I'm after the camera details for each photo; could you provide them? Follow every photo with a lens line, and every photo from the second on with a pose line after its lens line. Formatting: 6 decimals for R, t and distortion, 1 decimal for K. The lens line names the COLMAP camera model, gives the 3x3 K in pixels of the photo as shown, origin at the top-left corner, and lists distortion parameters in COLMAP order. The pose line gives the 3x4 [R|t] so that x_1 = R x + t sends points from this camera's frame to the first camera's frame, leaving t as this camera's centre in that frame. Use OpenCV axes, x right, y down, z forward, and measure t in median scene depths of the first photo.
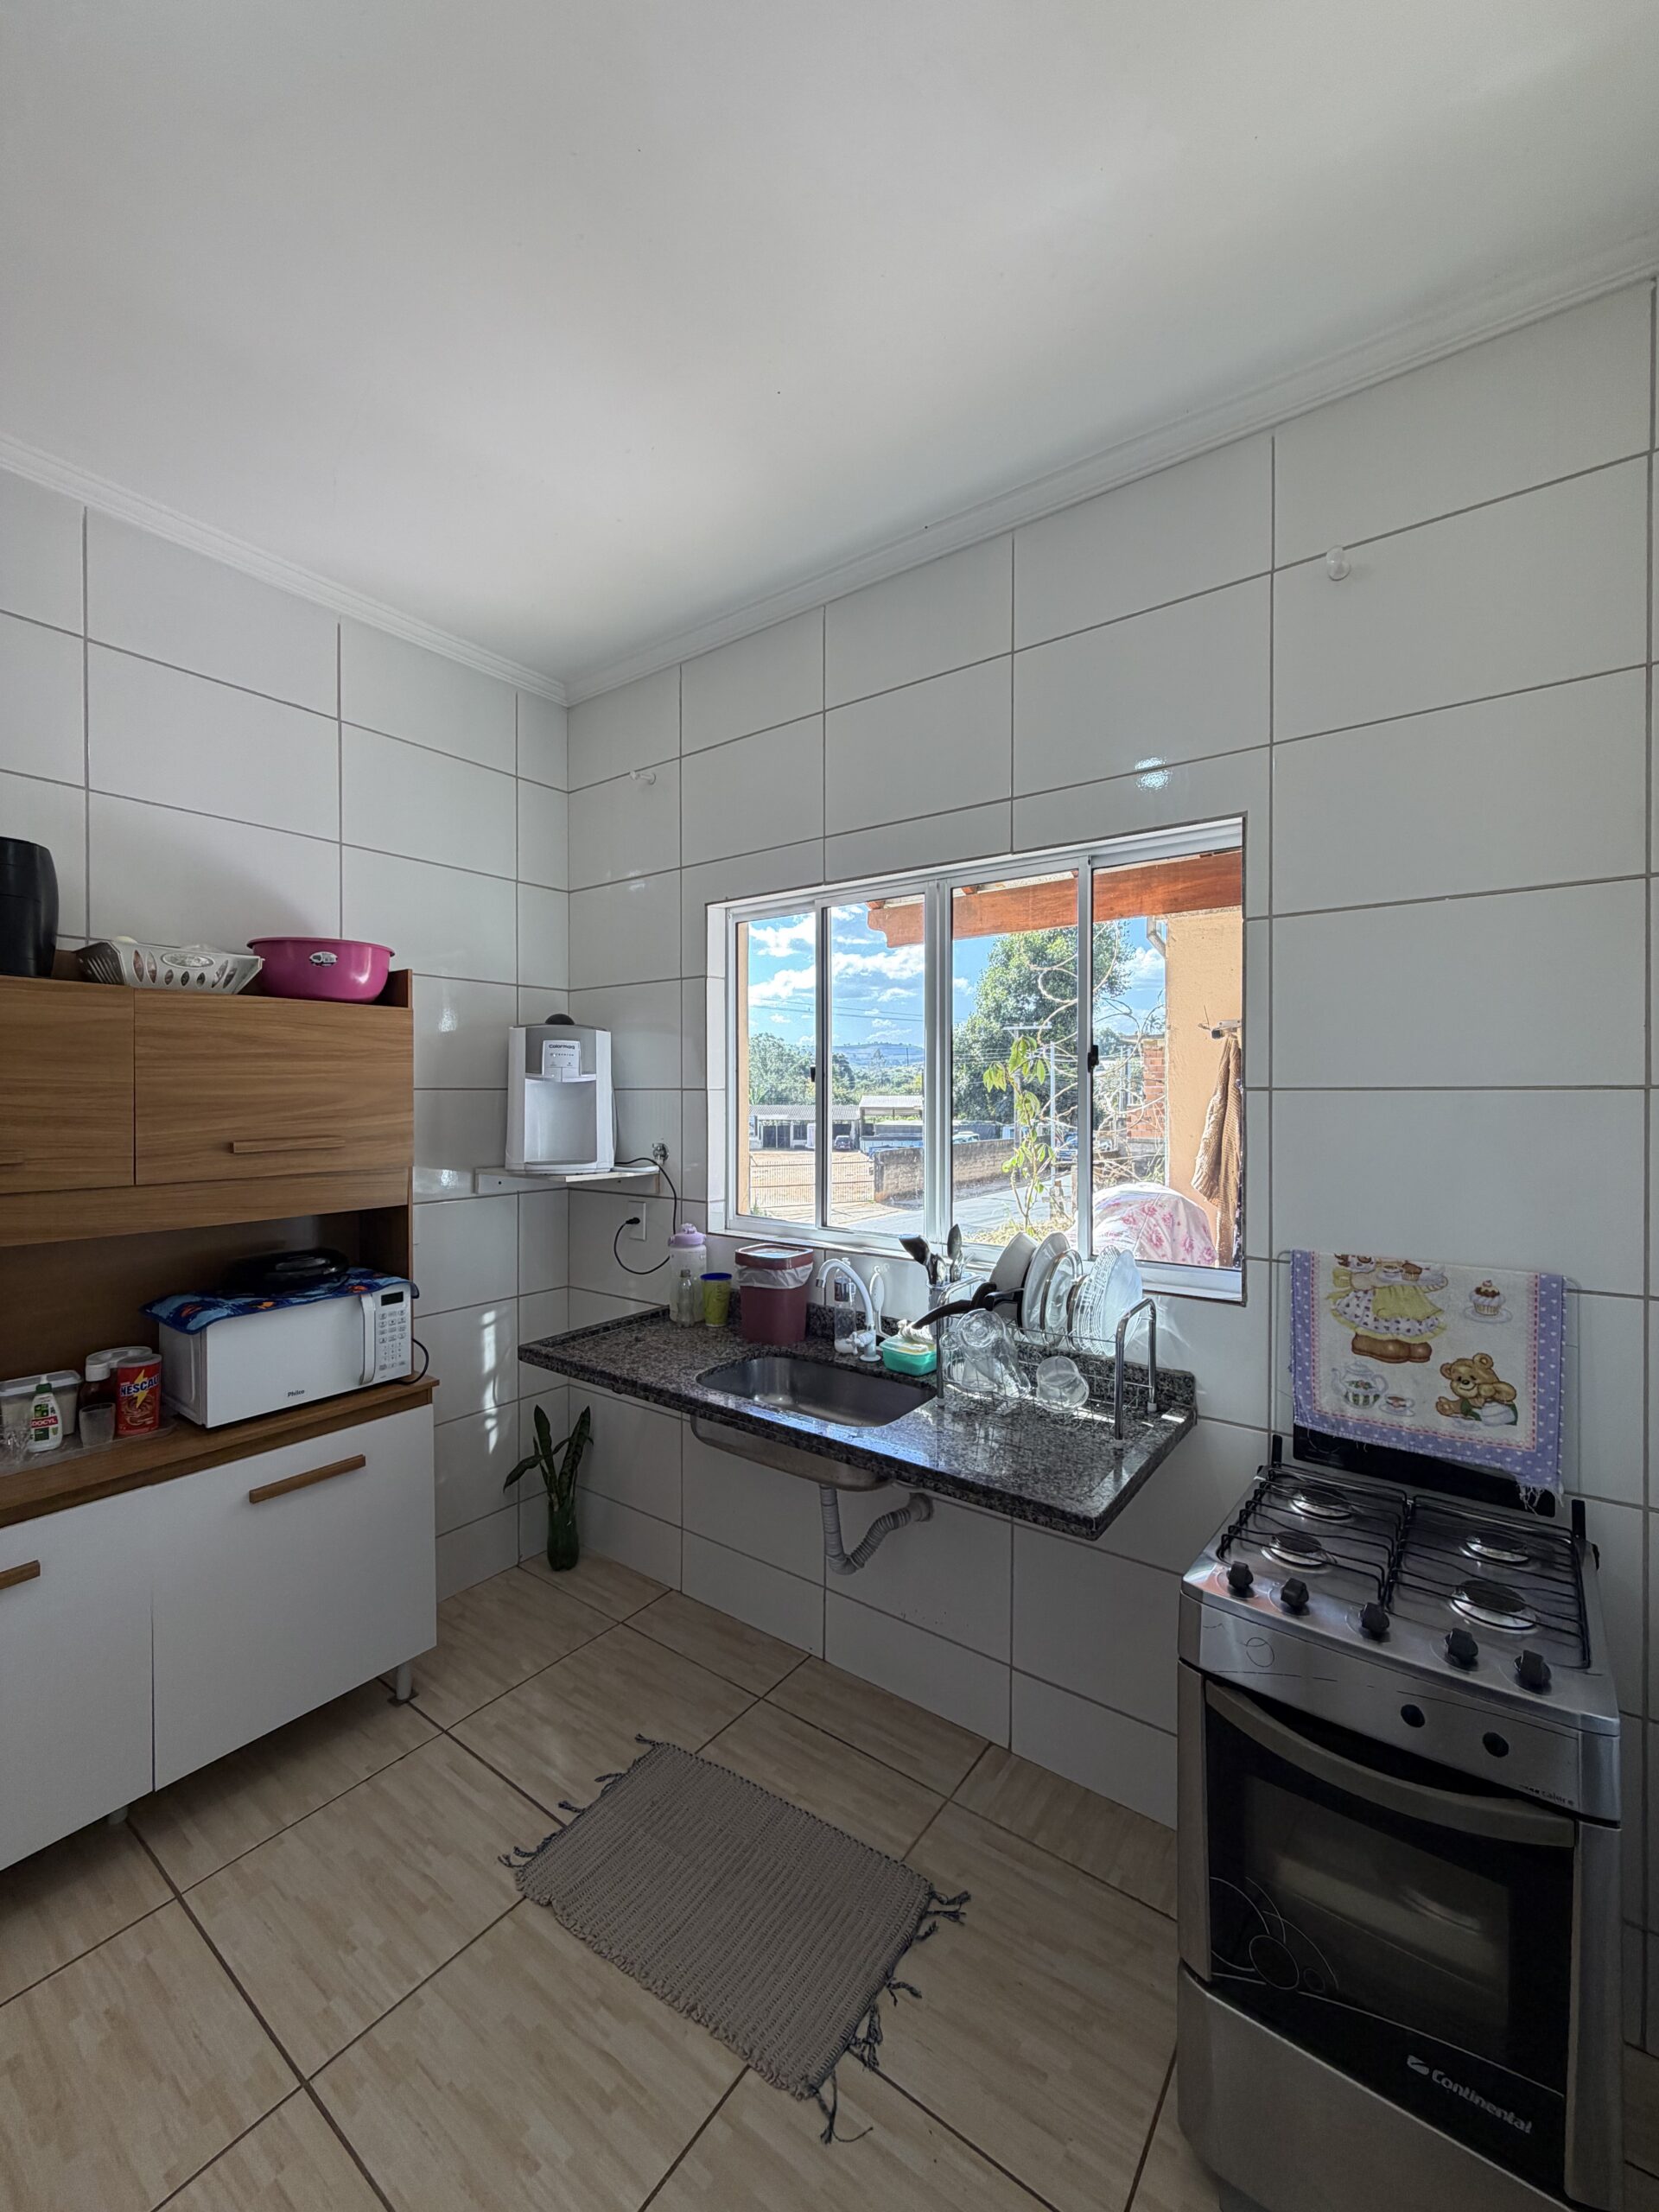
lens RADIAL K [[878.7, 0, 830.8], [0, 878.7, 1096.3], [0, 0, 1]] dist [-0.002146, 0.000115]
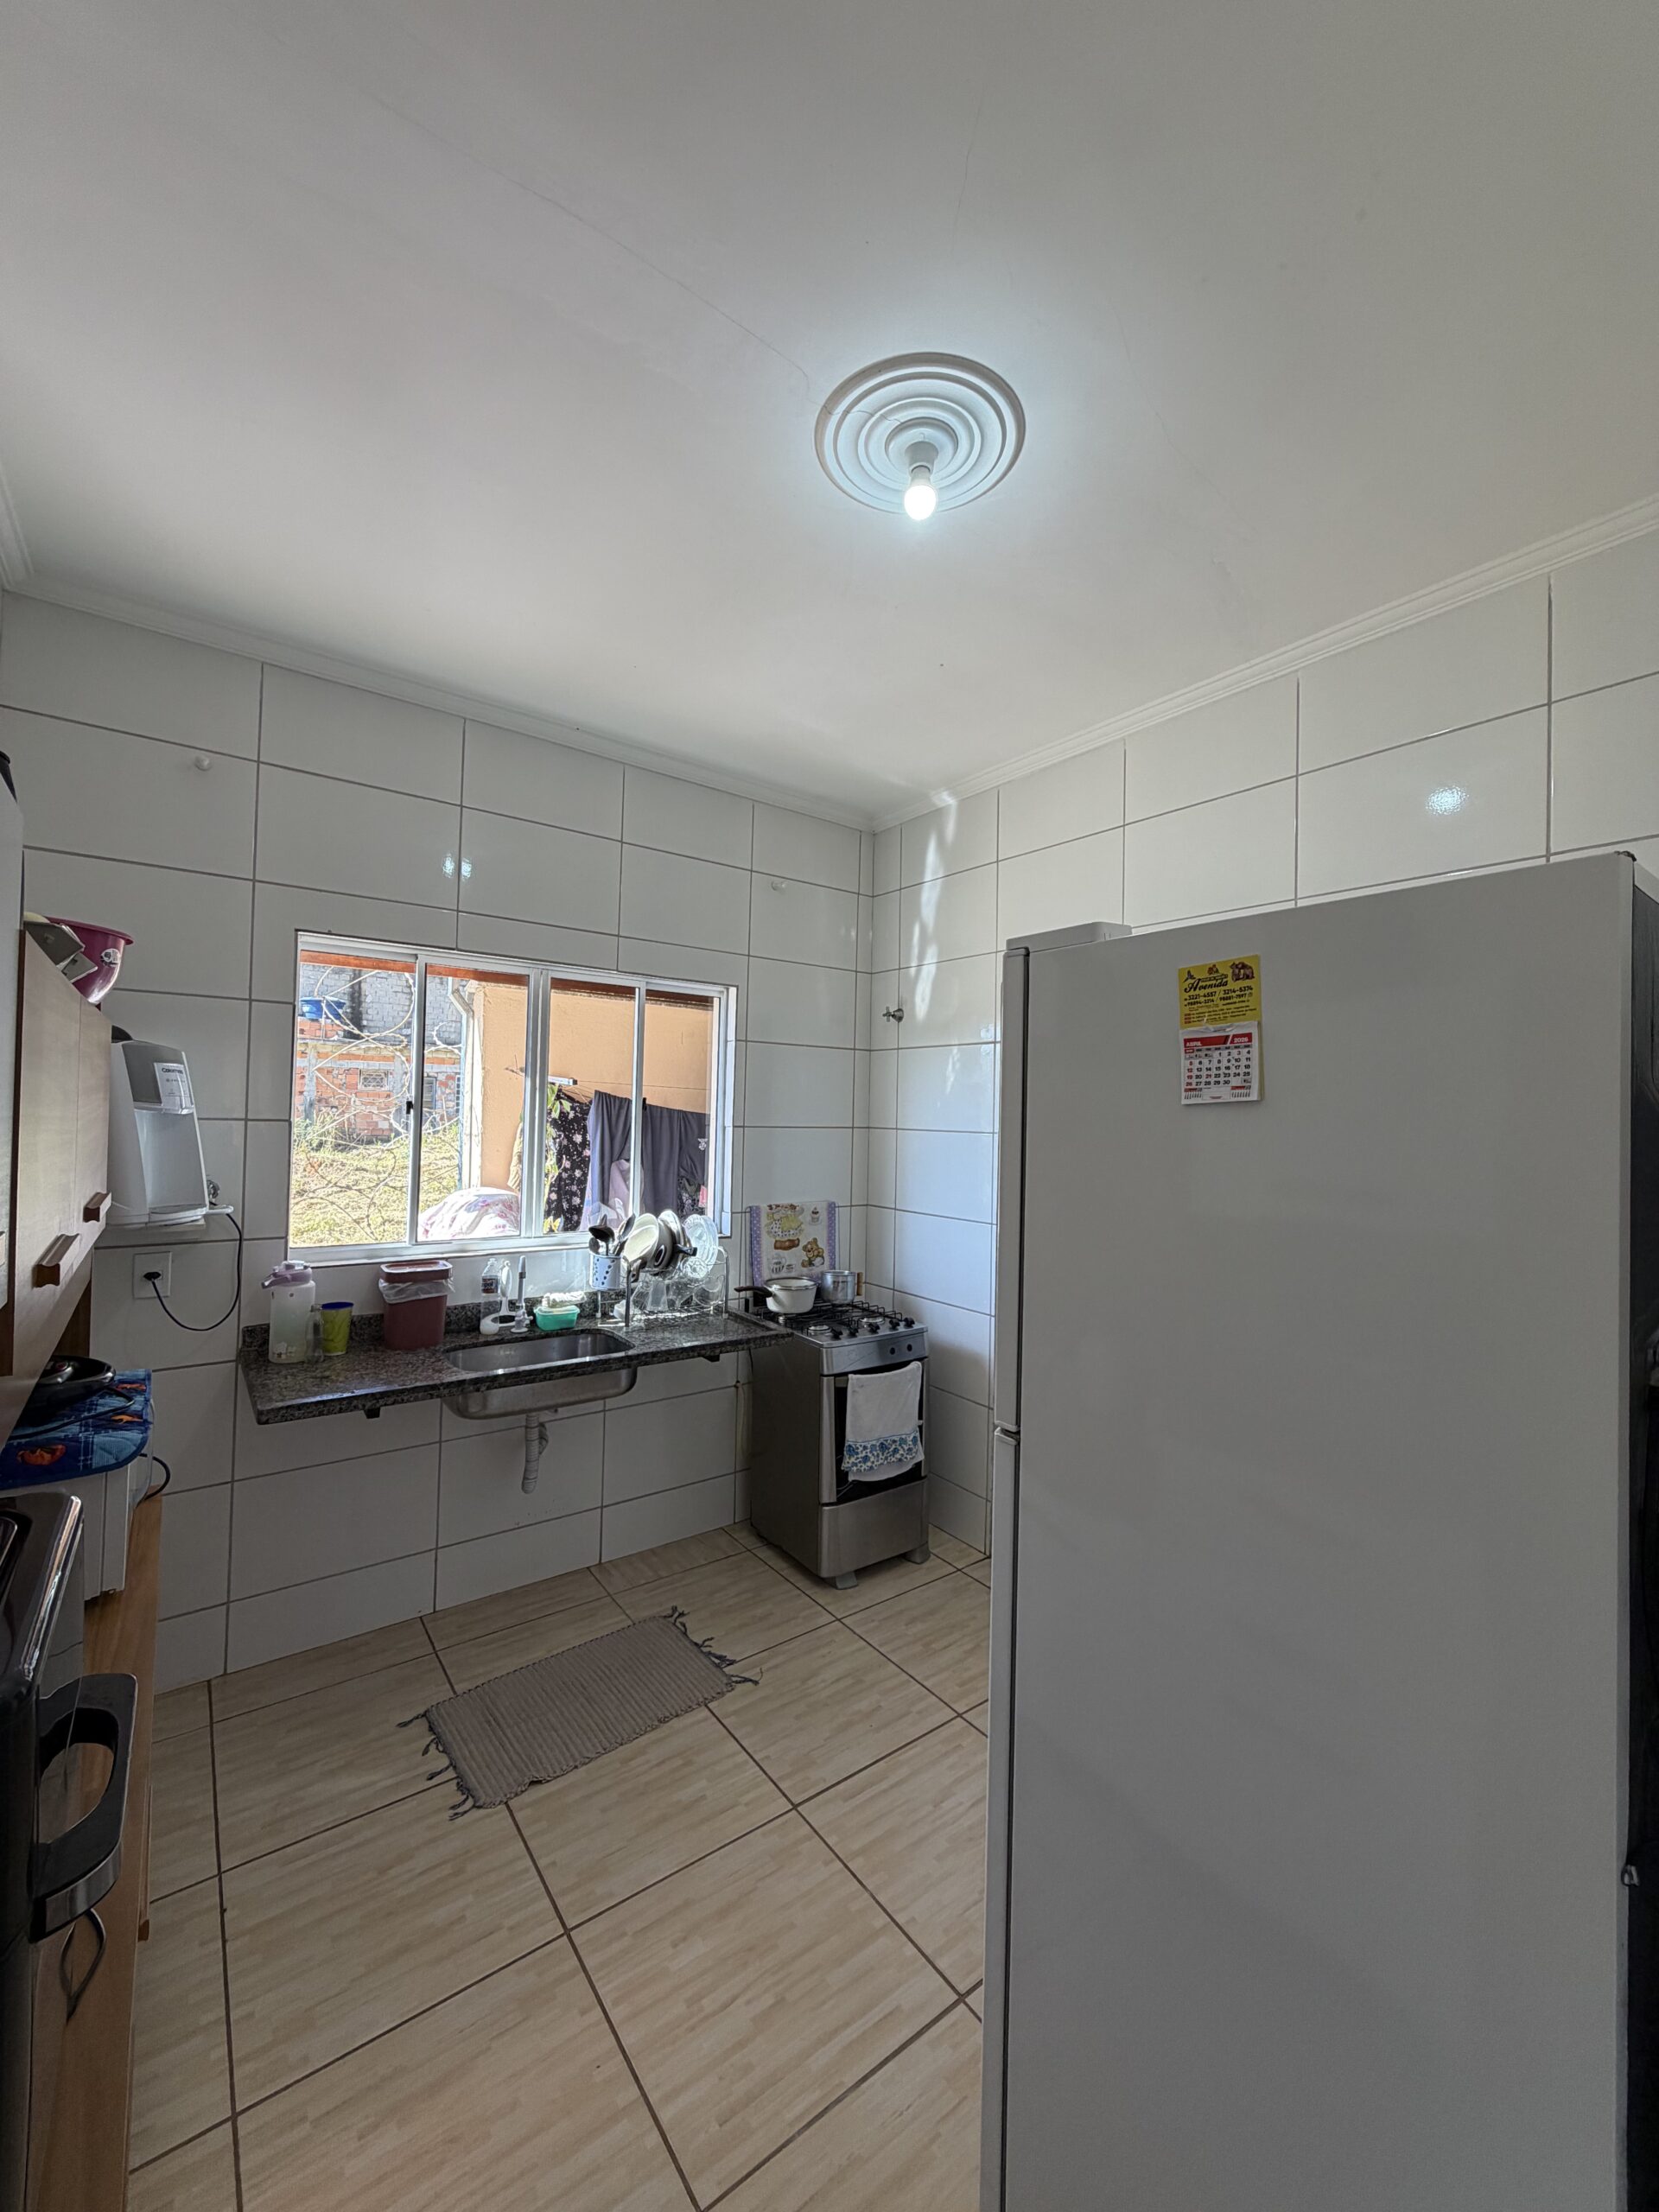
lens RADIAL K [[878.7, 0, 830.8], [0, 878.7, 1096.3], [0, 0, 1]] dist [-0.002146, 0.000115]
pose [[0.290149, 0.025021, 0.956654, -1.432978], [-0.020969, 0.999584, -0.019784, -0.044649], [-0.956752, -0.014320, 0.290553, 0.241091]]
